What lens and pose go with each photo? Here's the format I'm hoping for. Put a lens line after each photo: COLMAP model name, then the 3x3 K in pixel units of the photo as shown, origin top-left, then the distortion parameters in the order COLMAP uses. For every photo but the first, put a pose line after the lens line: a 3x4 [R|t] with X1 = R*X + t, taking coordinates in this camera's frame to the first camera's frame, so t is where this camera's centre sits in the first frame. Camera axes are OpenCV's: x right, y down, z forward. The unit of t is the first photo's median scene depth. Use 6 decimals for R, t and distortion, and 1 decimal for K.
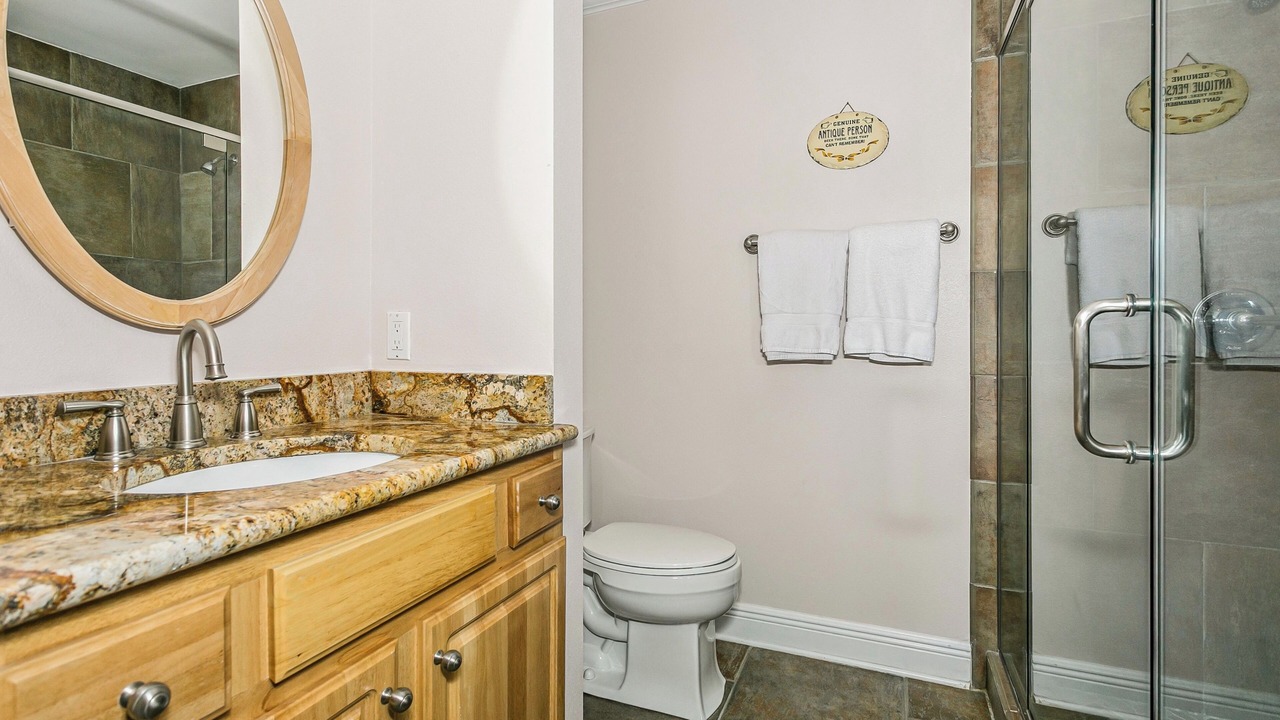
lens RADIAL K [[617.1, 0, 640.0], [0, 617.1, 360.0], [0, 0, 1]] dist [0.023928, -0.000037]
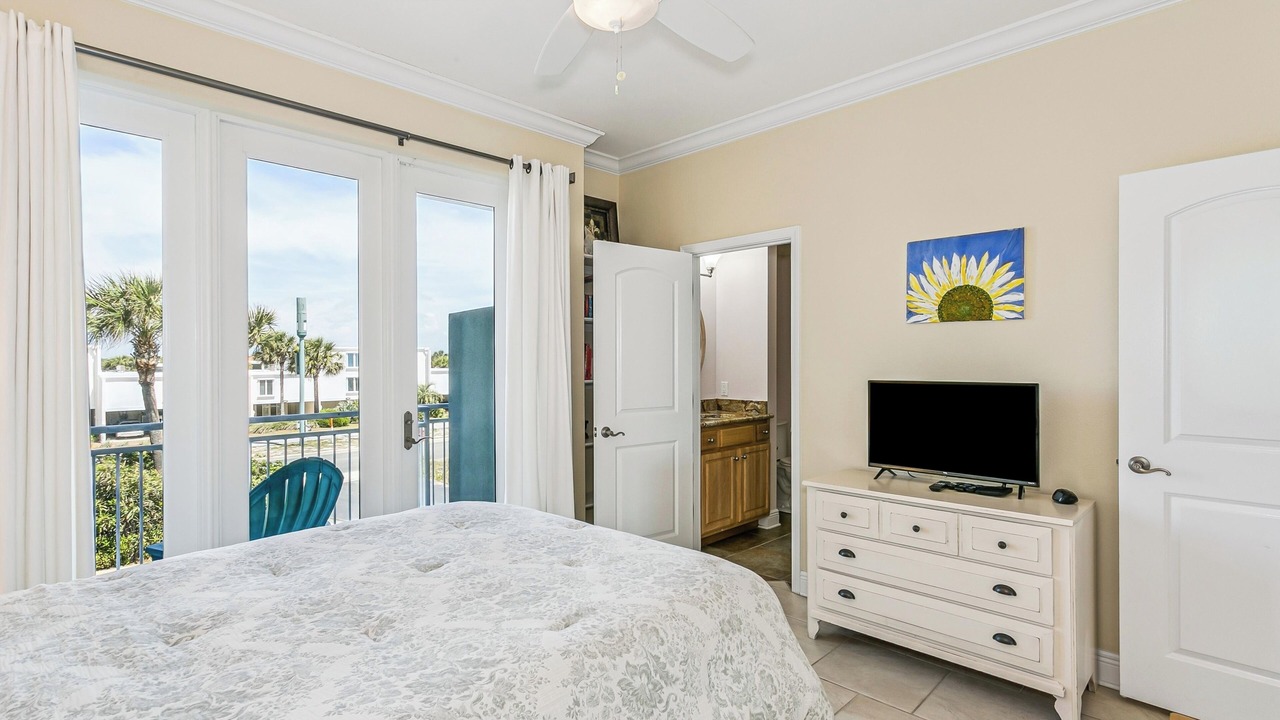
lens RADIAL K [[617.1, 0, 640.0], [0, 617.1, 360.0], [0, 0, 1]] dist [0.023928, -0.000037]
pose [[0.930011, 0.003080, -0.367518, 0.505276], [-0.014650, 0.999481, -0.028695, -0.103901], [0.367238, 0.032071, 0.929574, -2.711279]]
